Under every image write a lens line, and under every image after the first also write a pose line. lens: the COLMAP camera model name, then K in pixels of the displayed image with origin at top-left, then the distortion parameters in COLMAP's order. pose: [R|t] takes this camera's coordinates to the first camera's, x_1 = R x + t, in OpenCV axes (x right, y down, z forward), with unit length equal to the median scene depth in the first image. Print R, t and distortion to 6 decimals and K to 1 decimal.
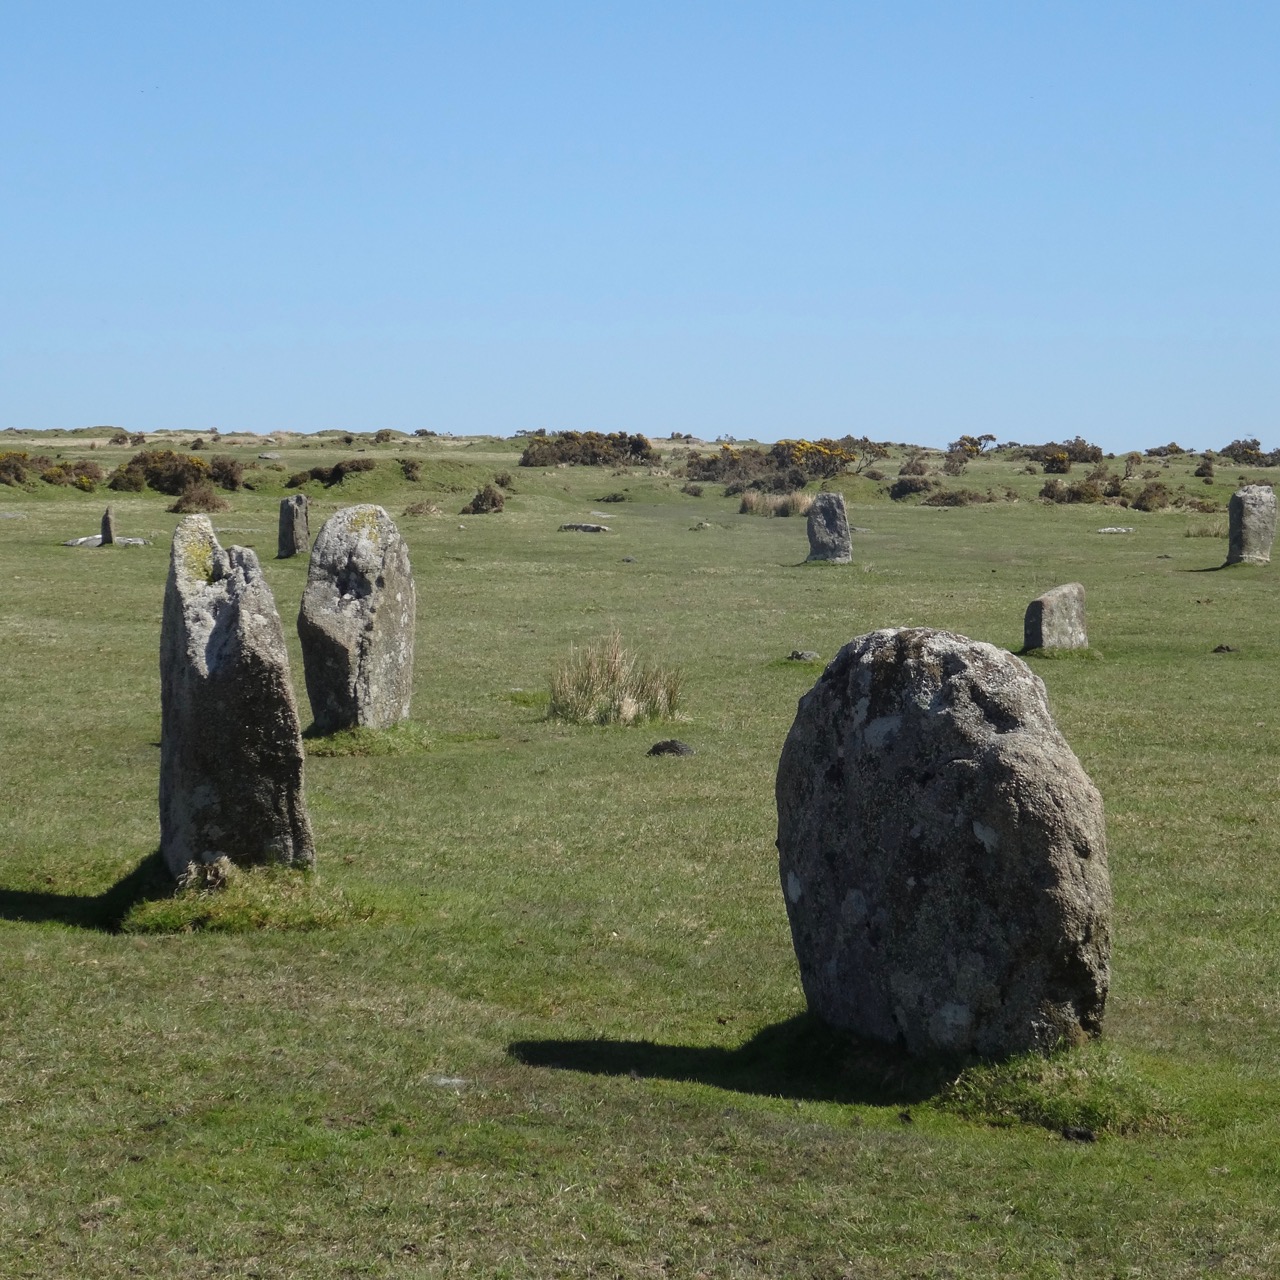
lens RADIAL K [[747.5, 0, 640.9], [0, 747.5, 632.4], [0, 0, 1]] dist [0.002521, 0.000798]
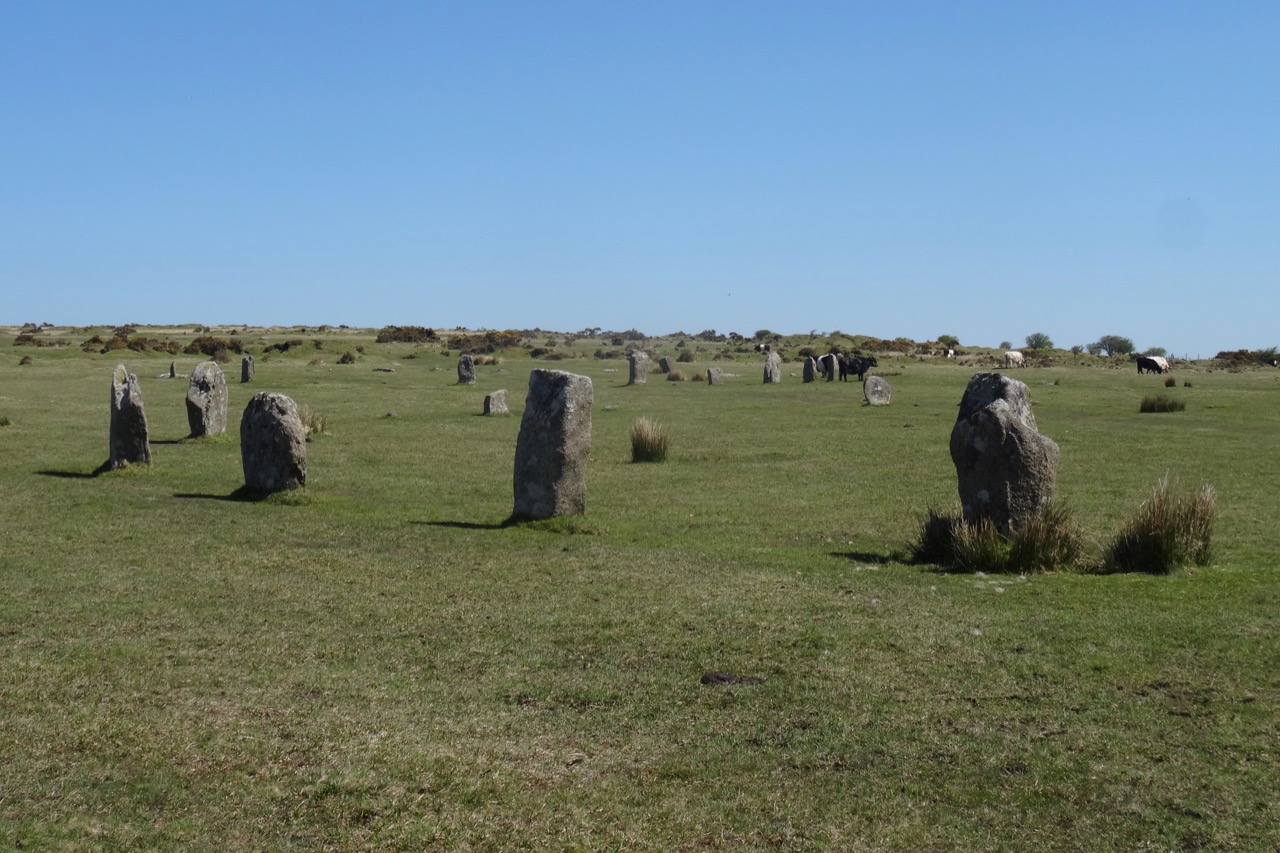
lens RADIAL K [[474.8, 0, 639.0], [0, 474.8, 436.1], [0, 0, 1]] dist [0.003747, 0.000302]
pose [[0.999931, -0.003976, 0.011096, 1.059897], [0.004023, 0.999983, -0.004181, 0.115109], [-0.011079, 0.004226, 0.999930, -0.742234]]
